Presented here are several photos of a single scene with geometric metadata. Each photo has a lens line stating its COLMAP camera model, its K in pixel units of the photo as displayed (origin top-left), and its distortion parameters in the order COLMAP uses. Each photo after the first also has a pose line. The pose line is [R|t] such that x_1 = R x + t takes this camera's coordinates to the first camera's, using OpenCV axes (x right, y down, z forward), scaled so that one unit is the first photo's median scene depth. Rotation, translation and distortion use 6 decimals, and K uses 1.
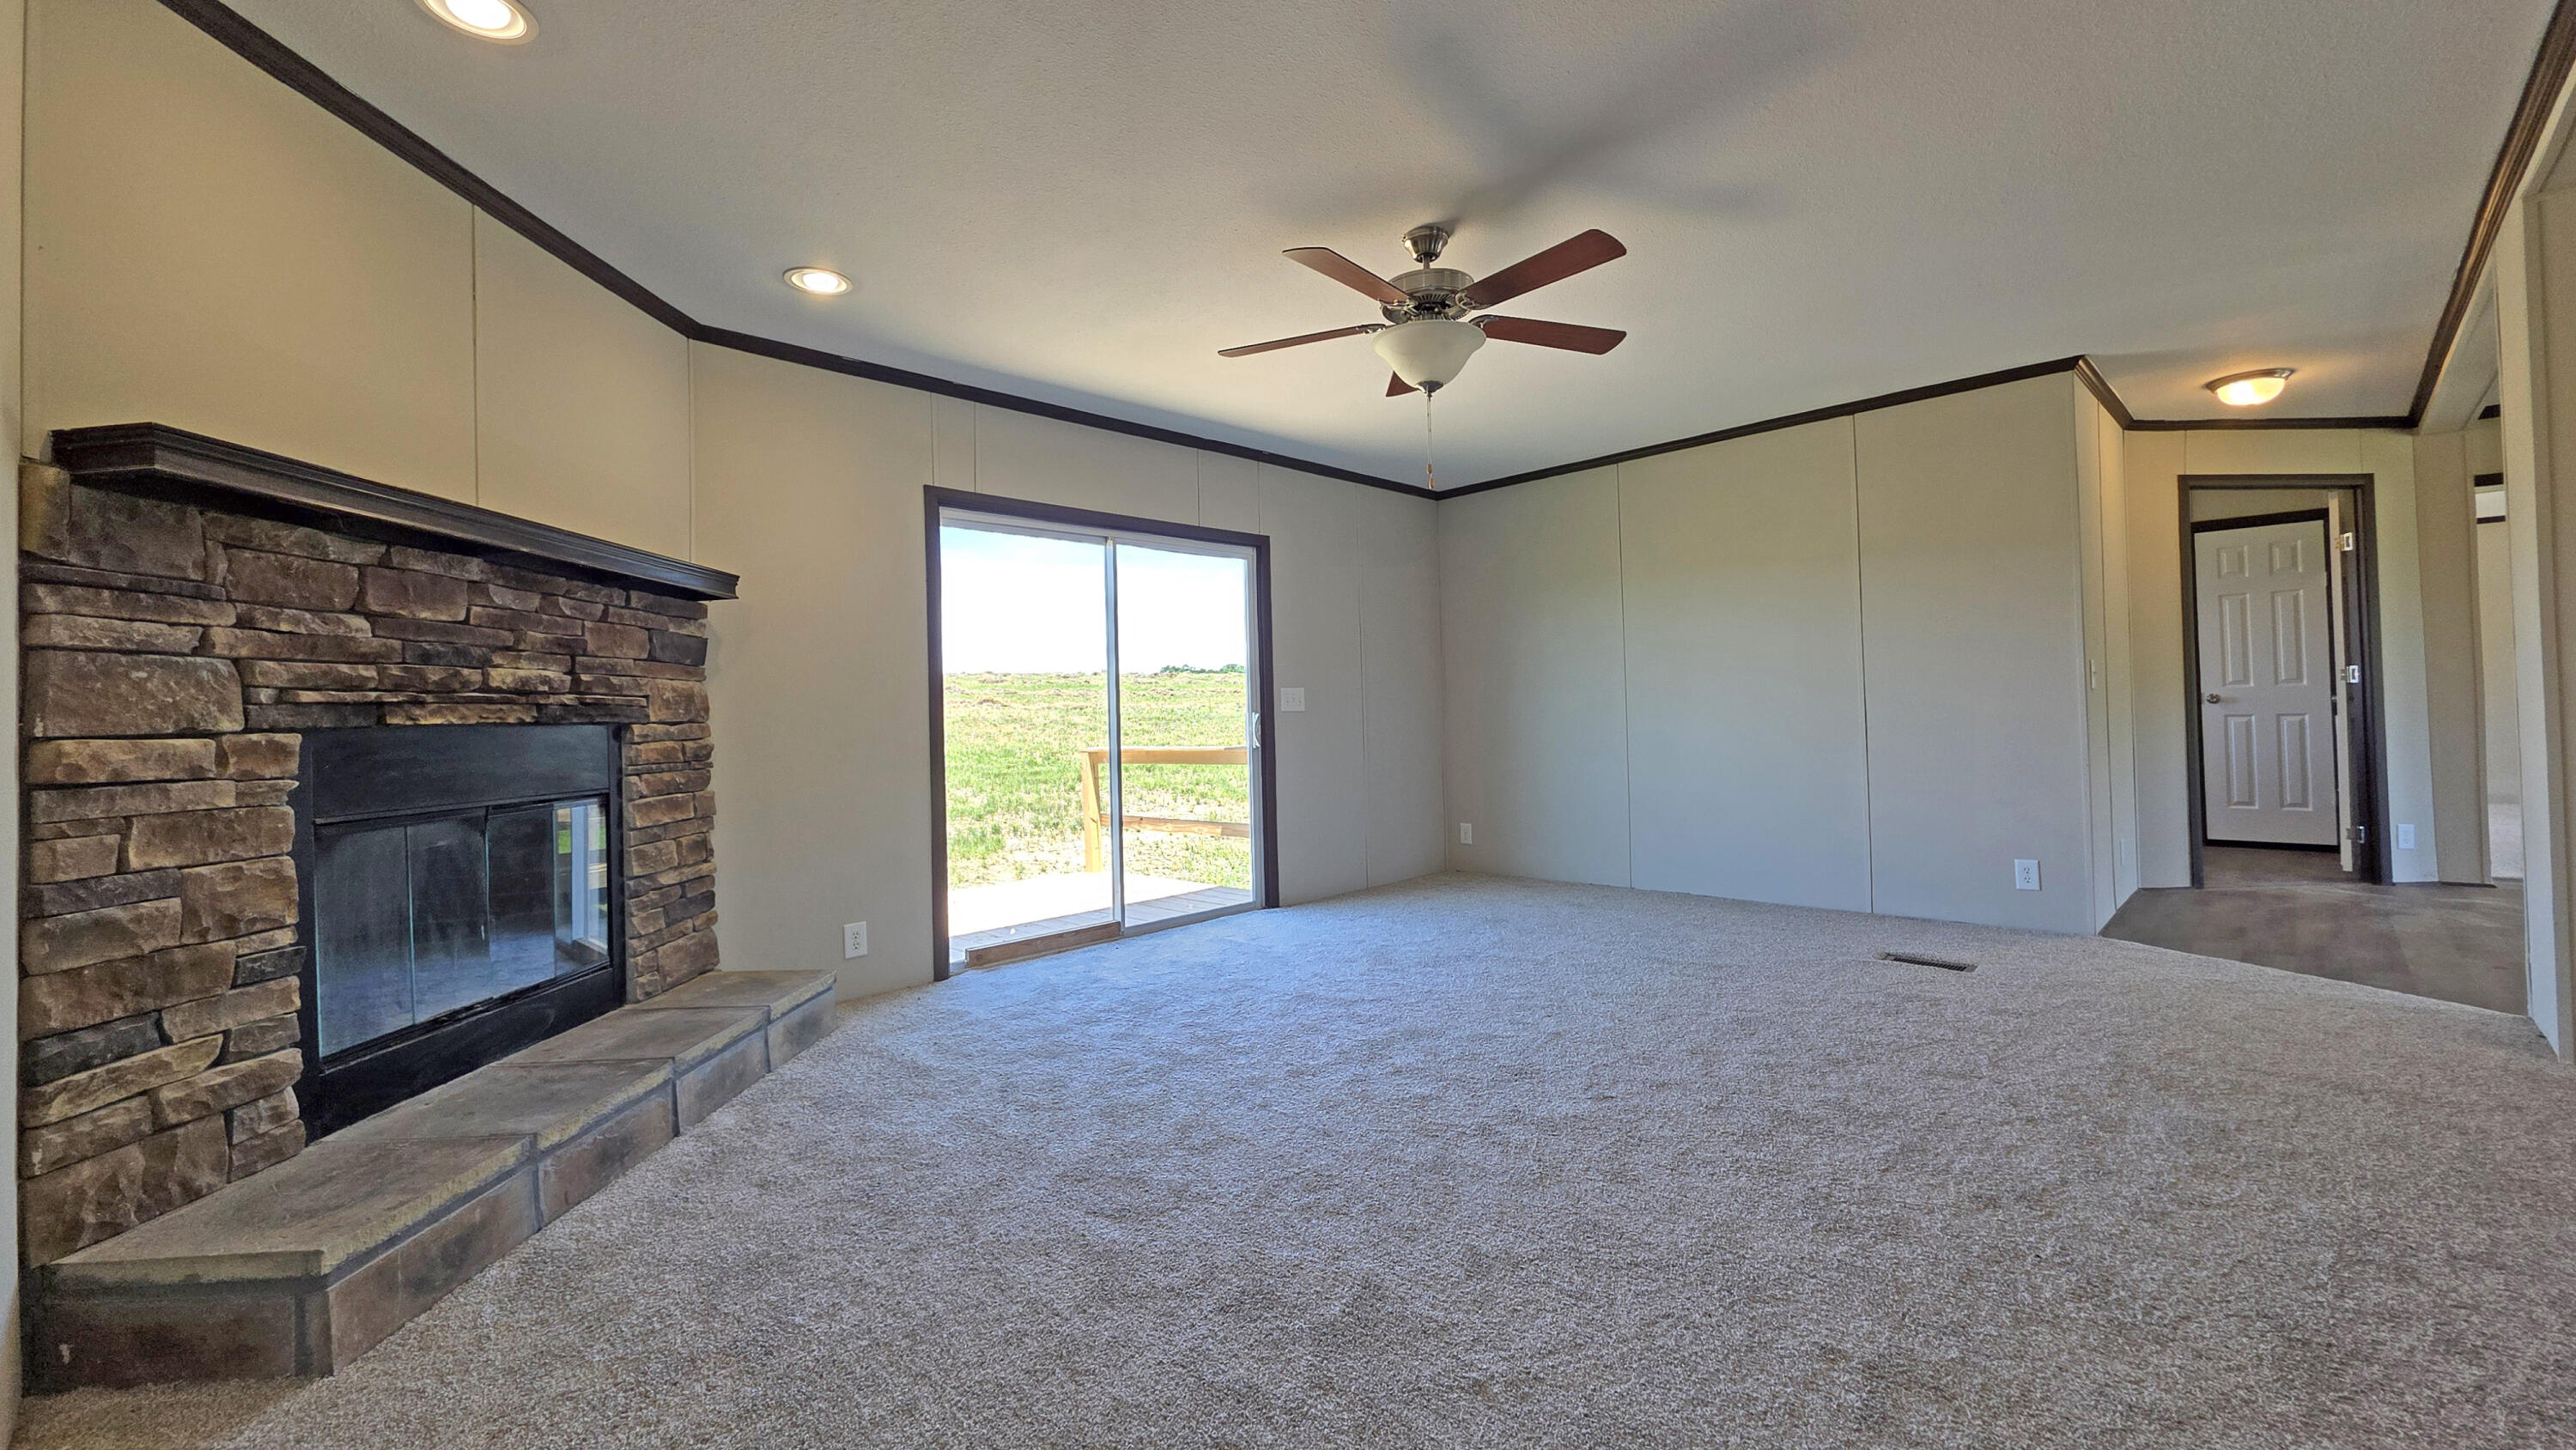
lens RADIAL K [[1028.6, 0, 1298.4], [0, 1028.6, 690.6], [0, 0, 1]] dist [-0.001477, -0.000387]
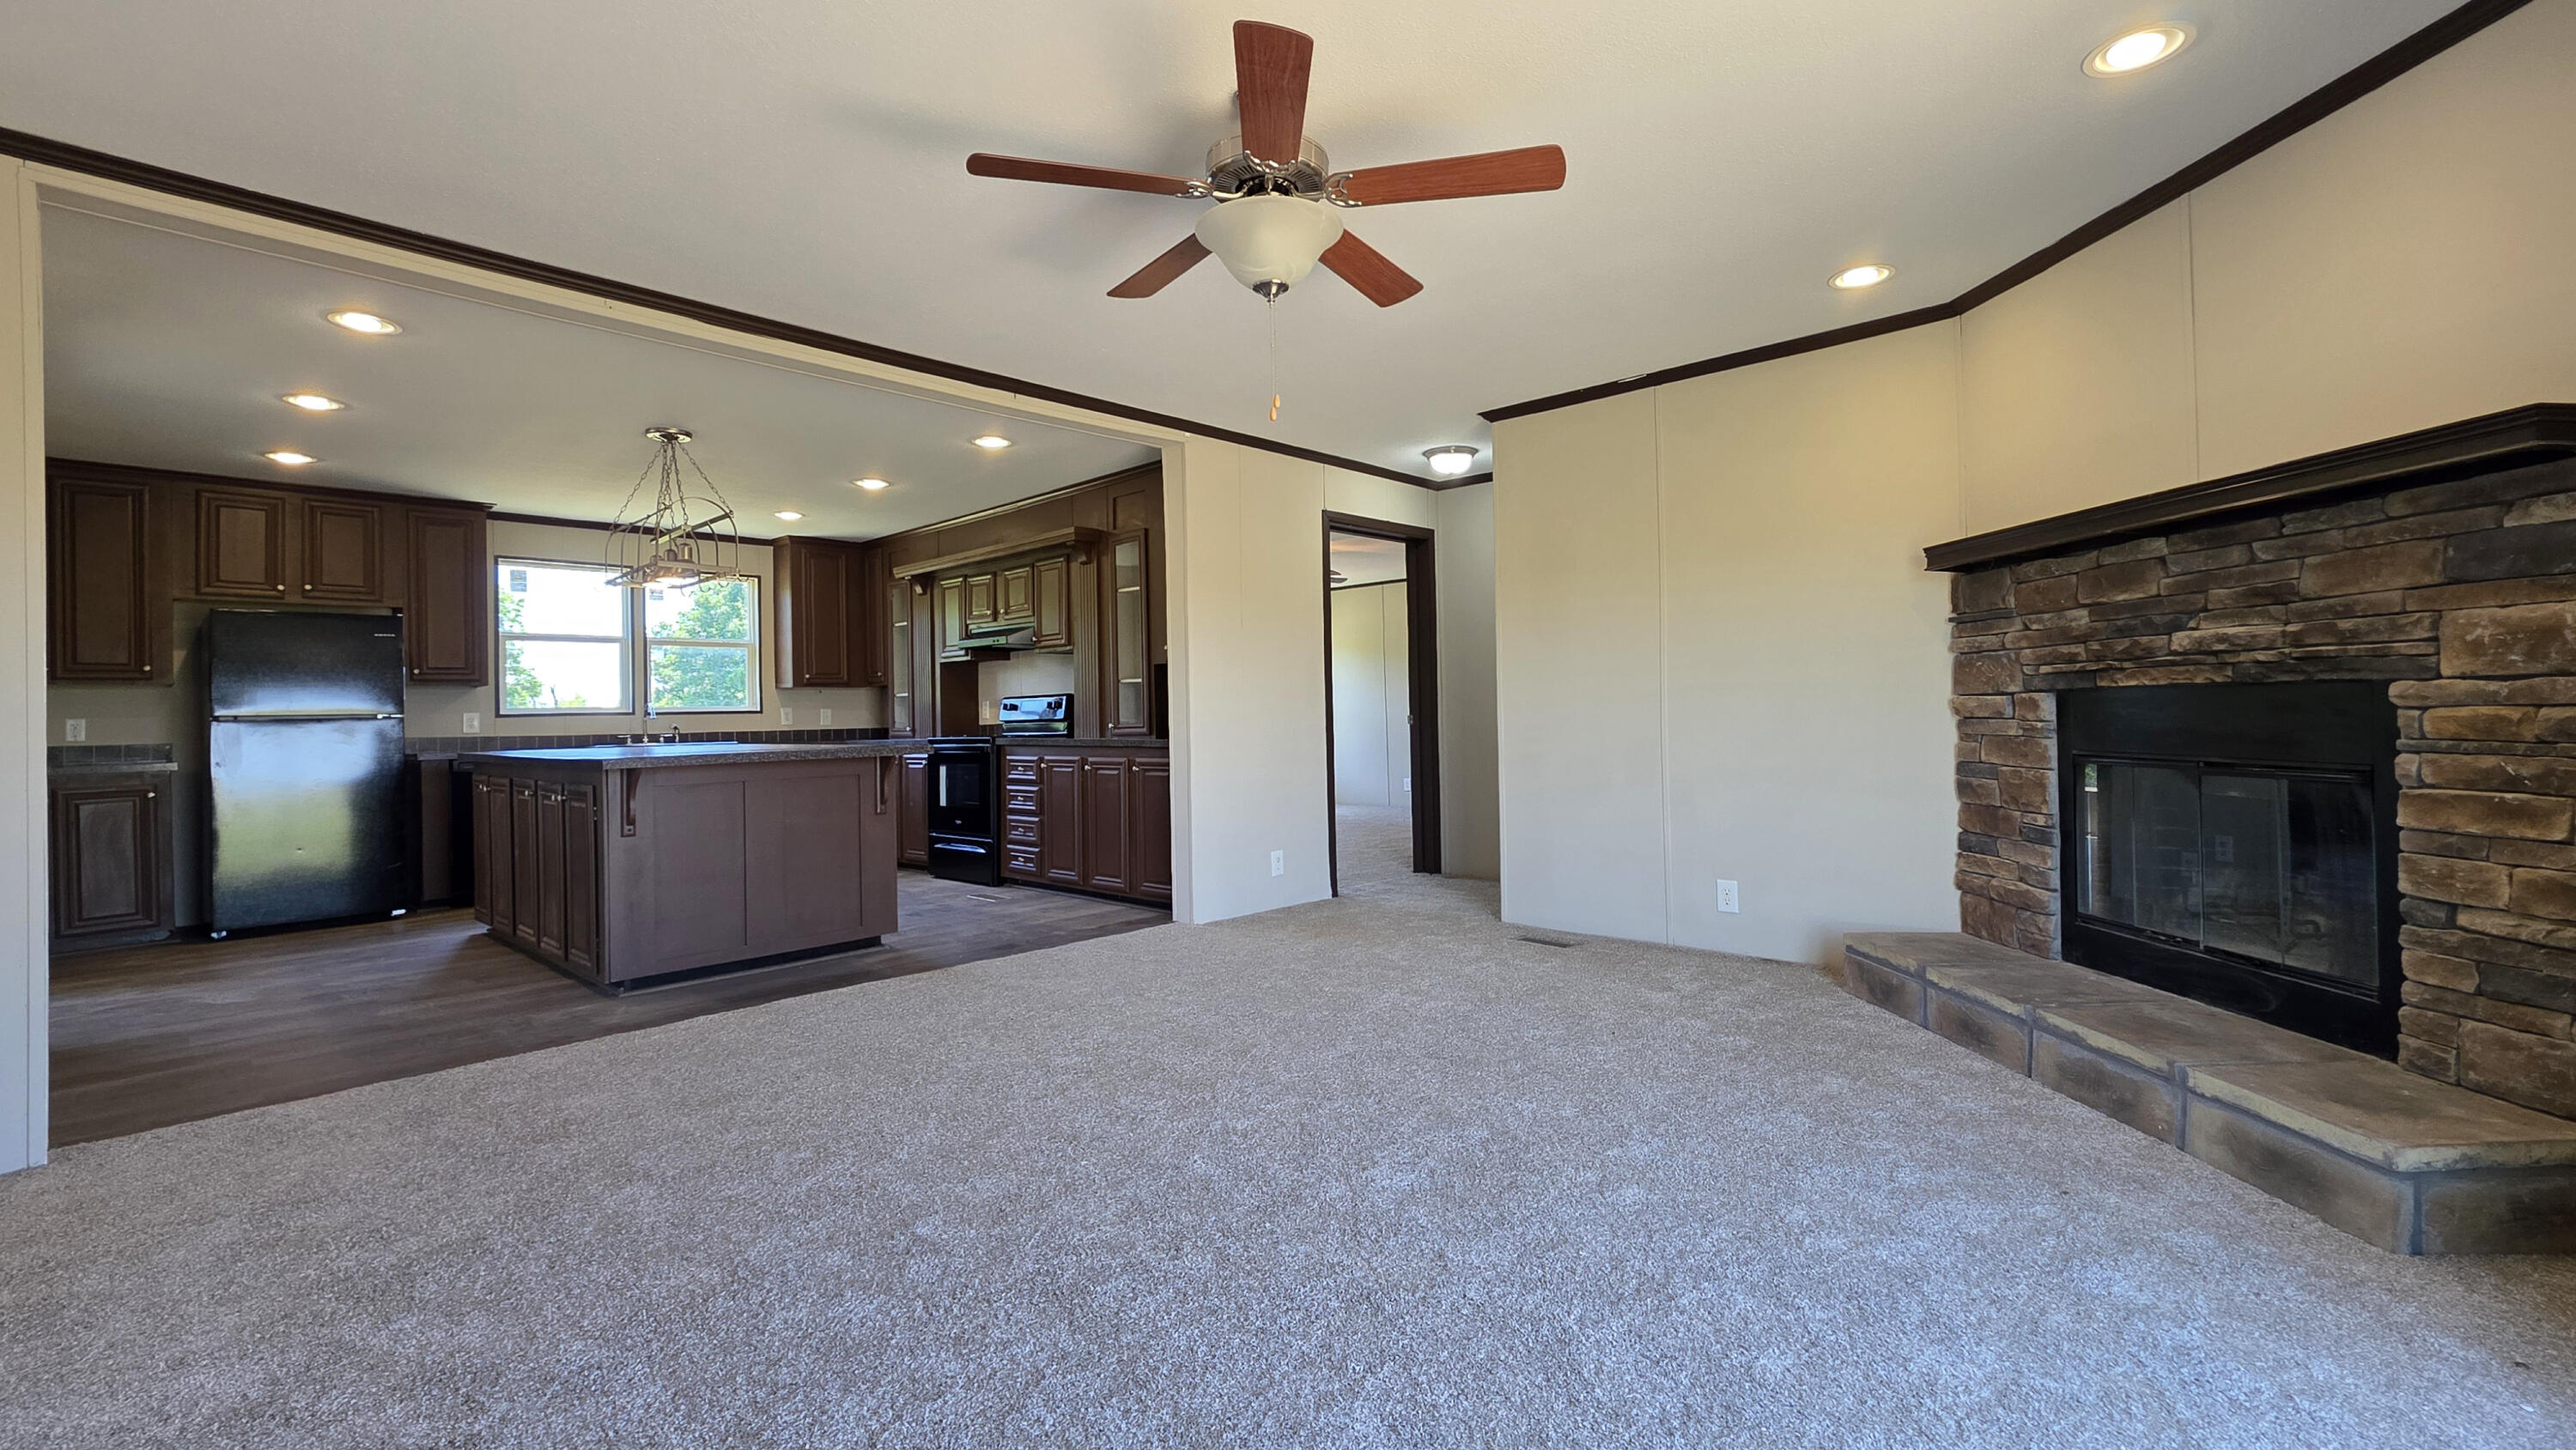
lens RADIAL K [[1090.3, 0, 1301.0], [0, 1090.3, 690.4], [0, 0, 1]] dist [0.000032, -0.000133]
pose [[-0.998474, 0.040369, -0.037672, 0.161199], [0.041891, 0.998300, -0.040522, 0.042783], [0.035973, -0.042038, -0.998468, 1.947859]]
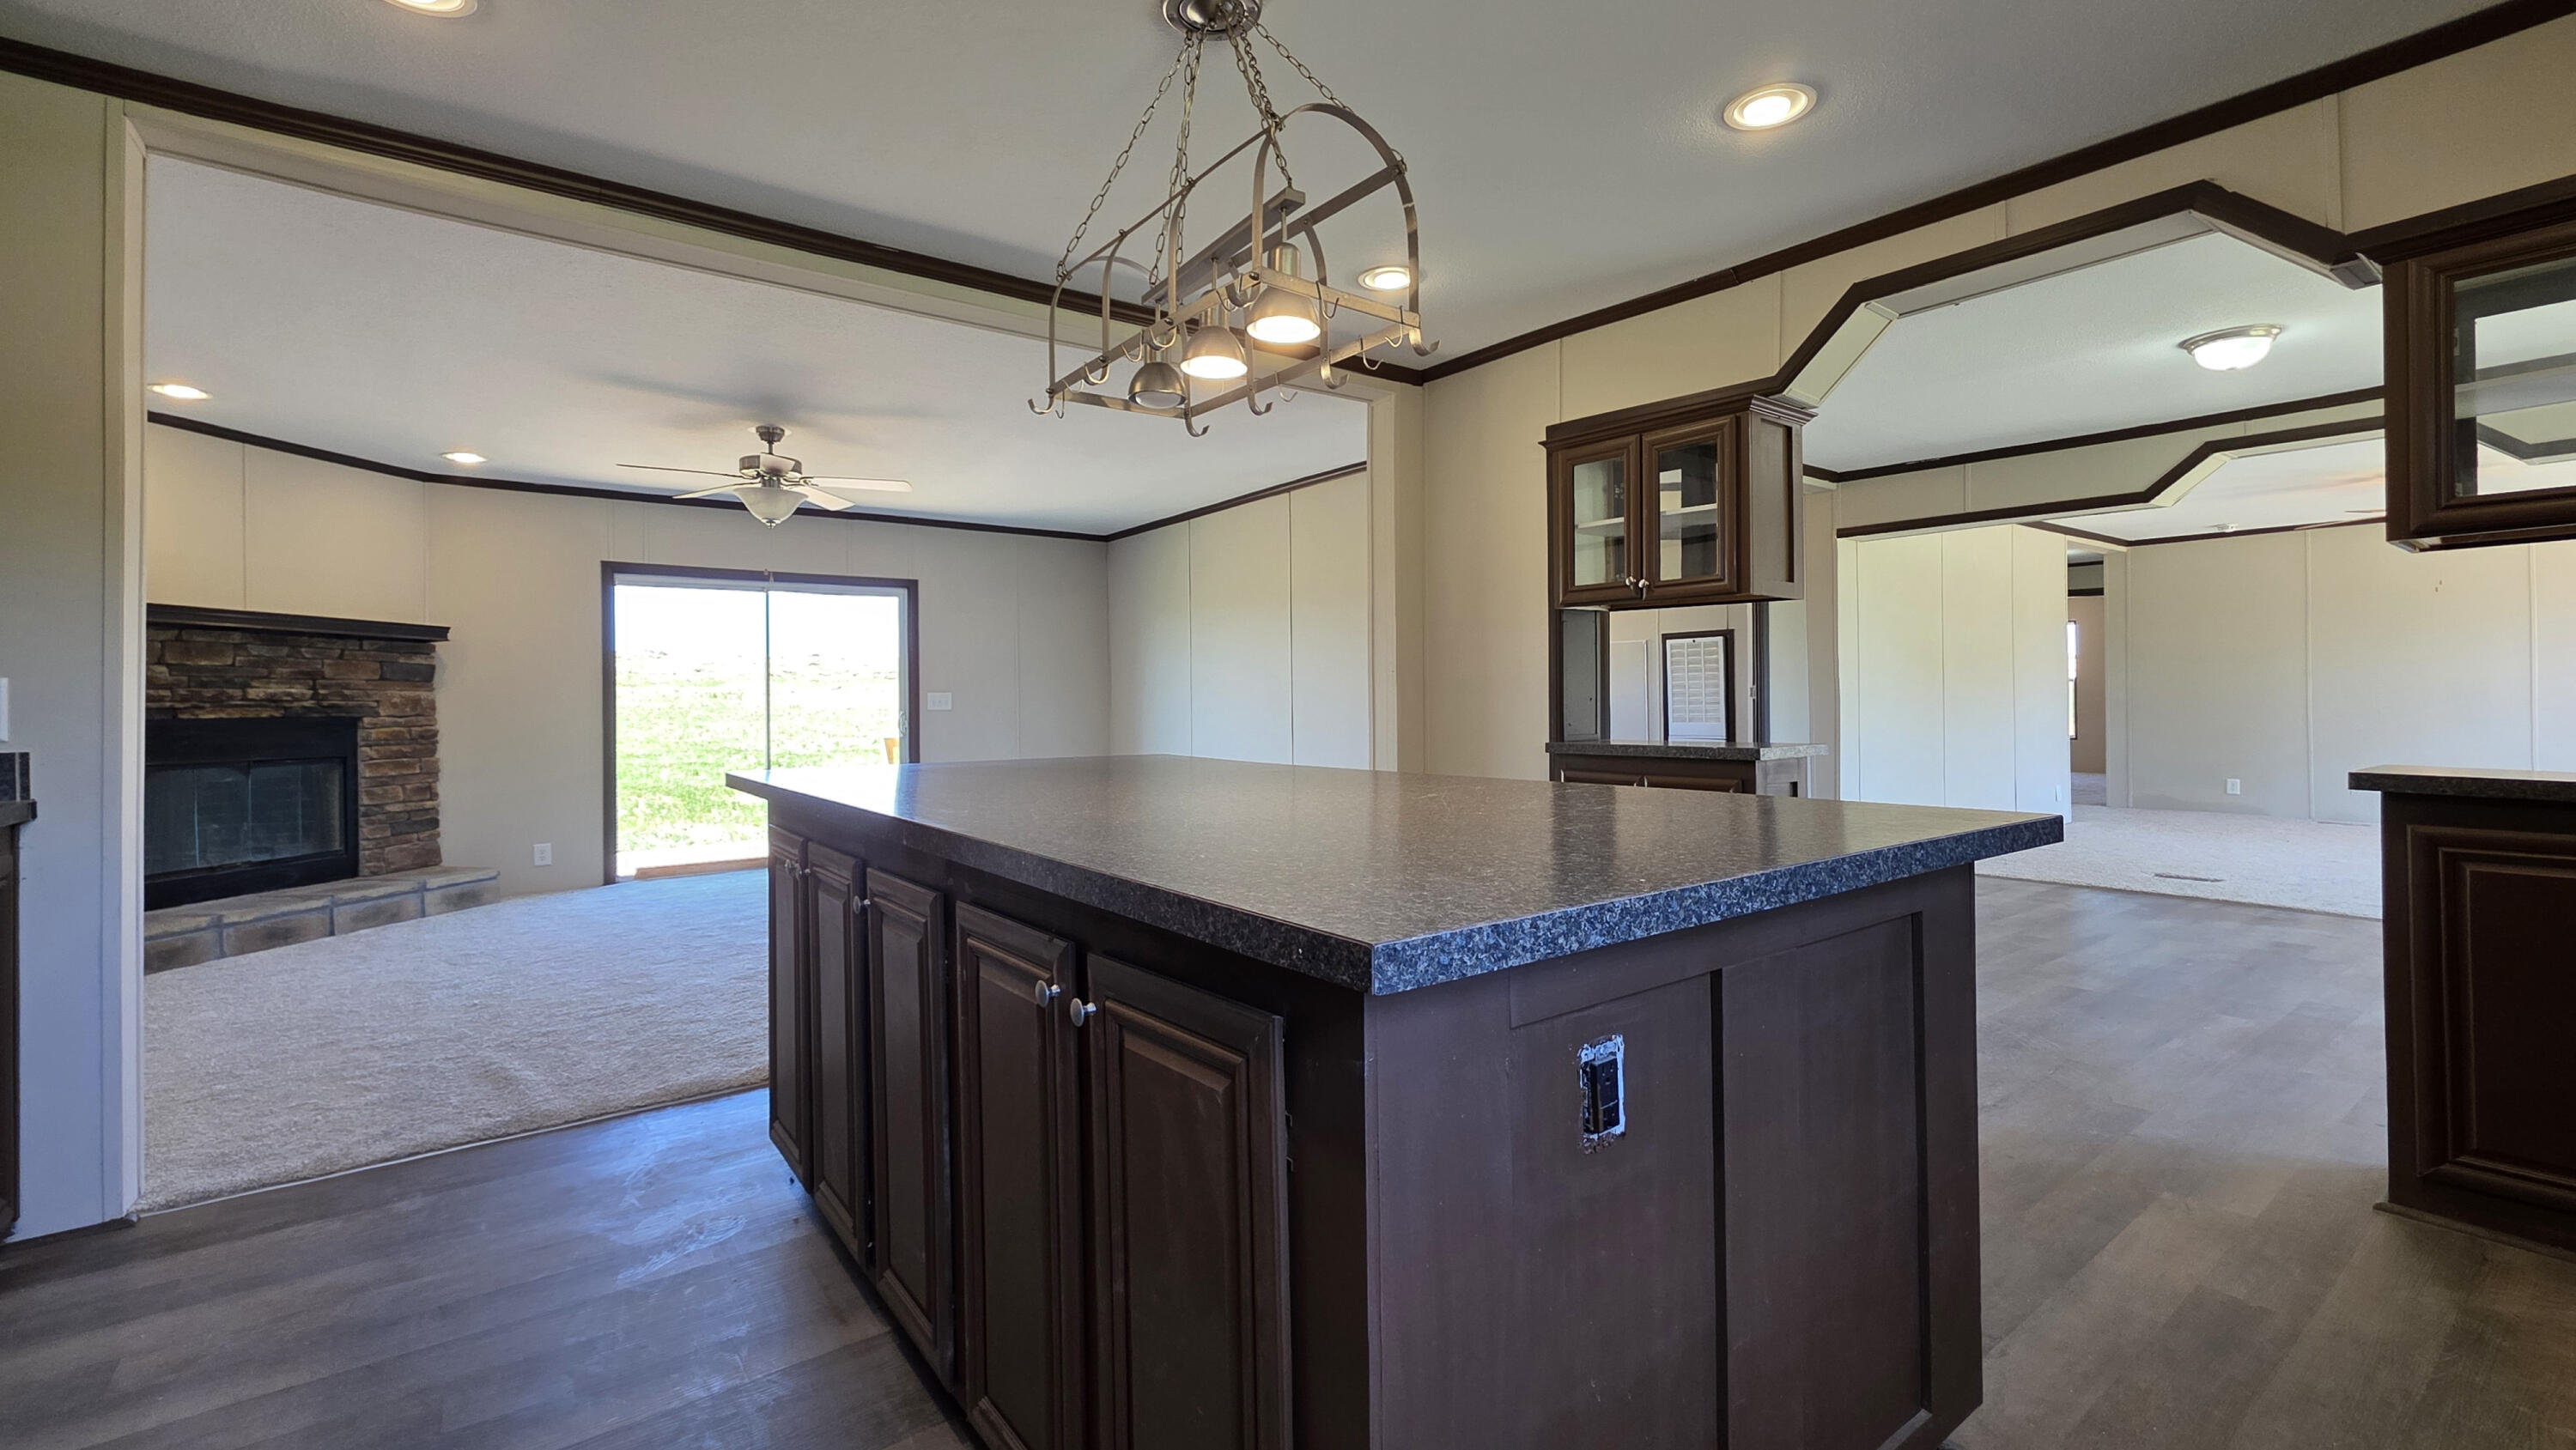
lens RADIAL K [[1090.3, 0, 1301.0], [0, 1090.3, 690.4], [0, 0, 1]] dist [0.000032, -0.000133]
pose [[0.989722, 0.011712, -0.142524, 1.328867], [-0.009725, 0.999846, 0.014636, -0.061995], [0.142673, -0.013099, 0.989683, -0.671076]]
